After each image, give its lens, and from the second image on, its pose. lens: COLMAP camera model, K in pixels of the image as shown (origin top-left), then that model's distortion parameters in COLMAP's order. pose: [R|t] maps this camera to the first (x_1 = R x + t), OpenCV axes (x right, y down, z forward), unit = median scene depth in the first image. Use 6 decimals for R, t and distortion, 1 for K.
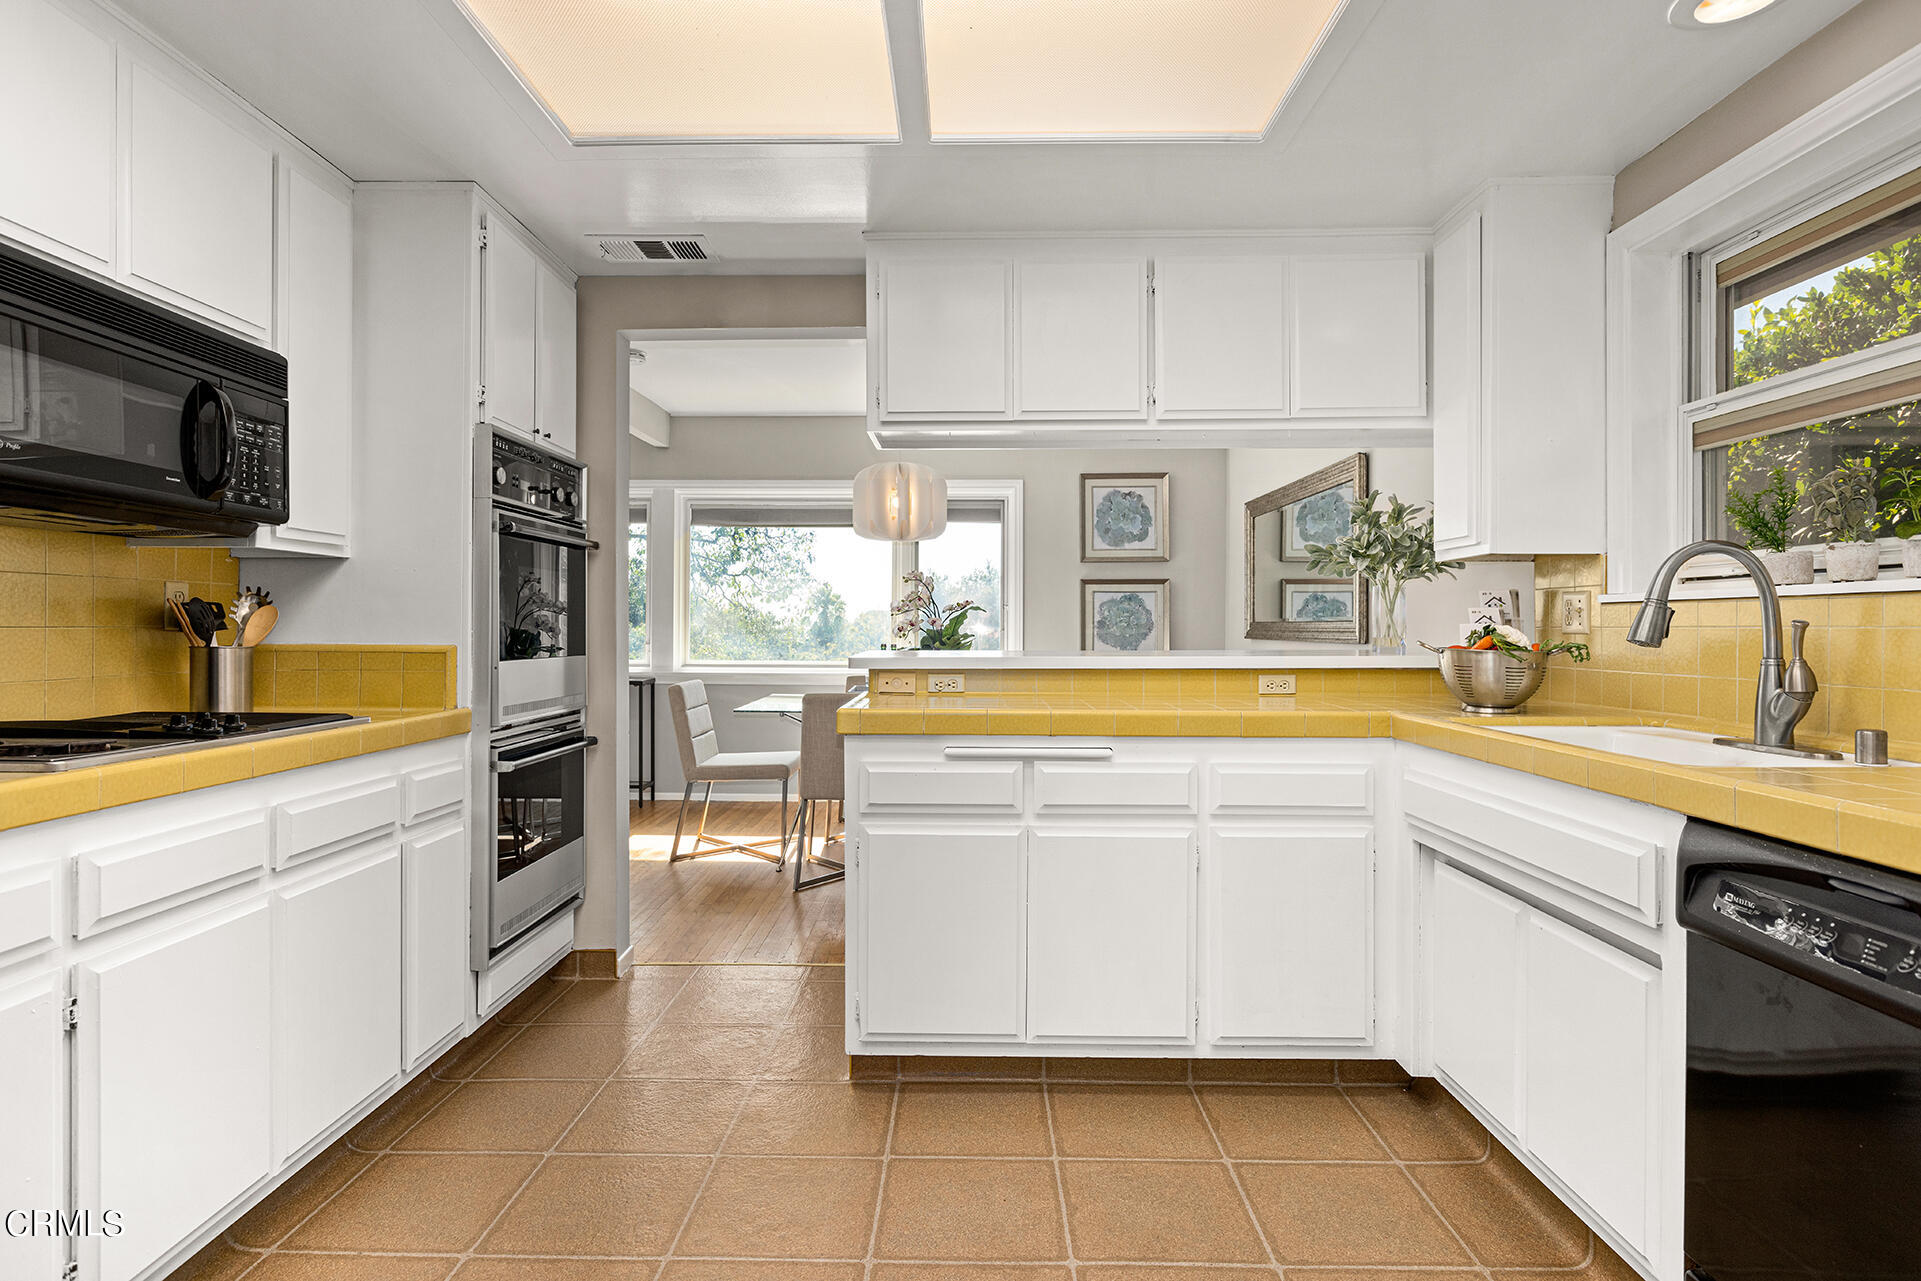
lens RADIAL K [[1023.3, 0, 960.5], [0, 1023.3, 640.5], [0, 0, 1]] dist [0.002847, 0.000619]
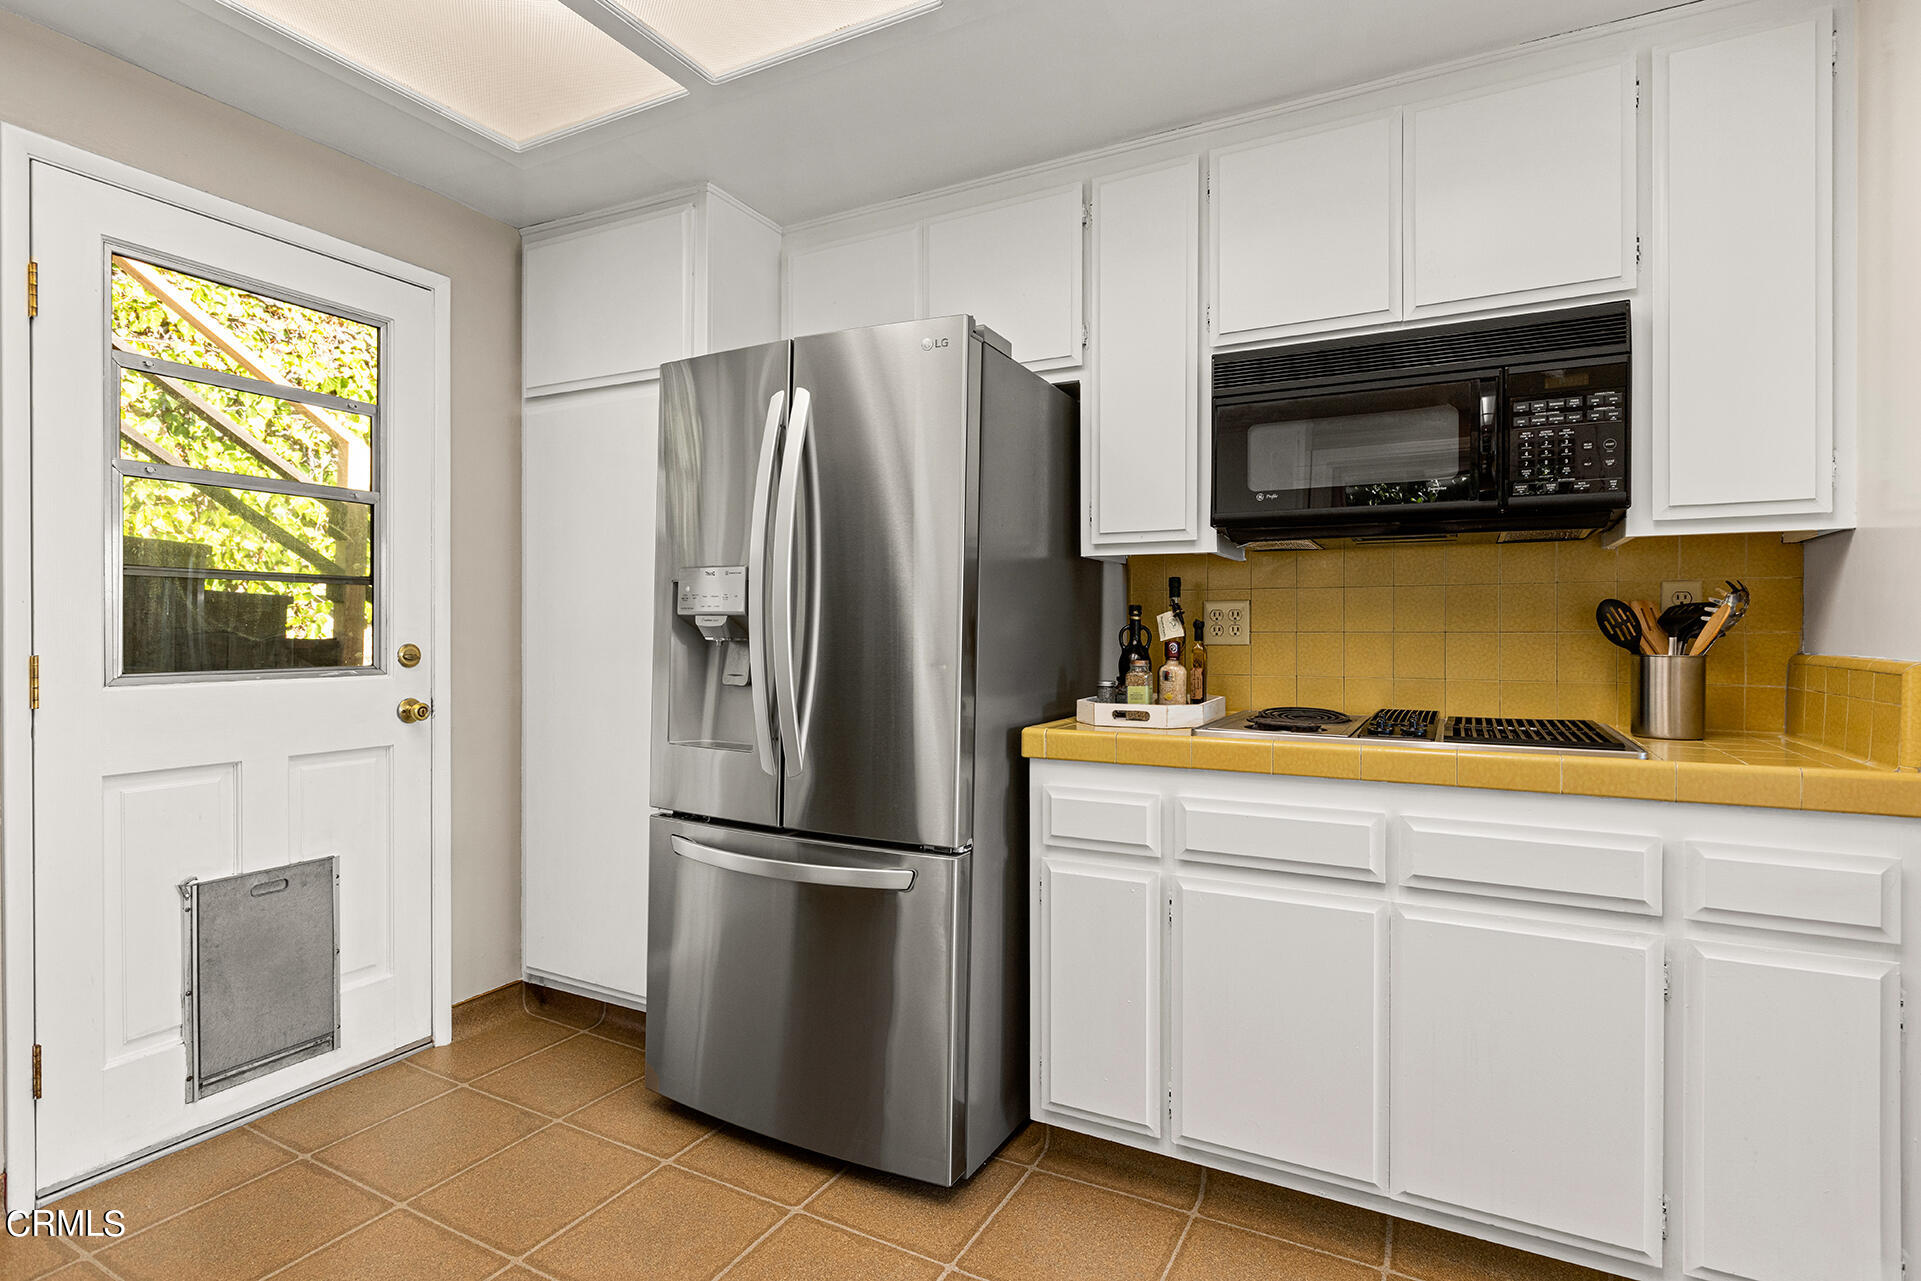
lens RADIAL K [[950.7, 0, 960.5], [0, 950.7, 640.5], [0, 0, 1]] dist [0.000774, 0.000205]
pose [[-0.450922, 0.008340, -0.892524, 0.271978], [-0.009282, 0.999858, 0.014033, -0.011235], [0.892515, 0.014612, -0.450781, 0.892414]]
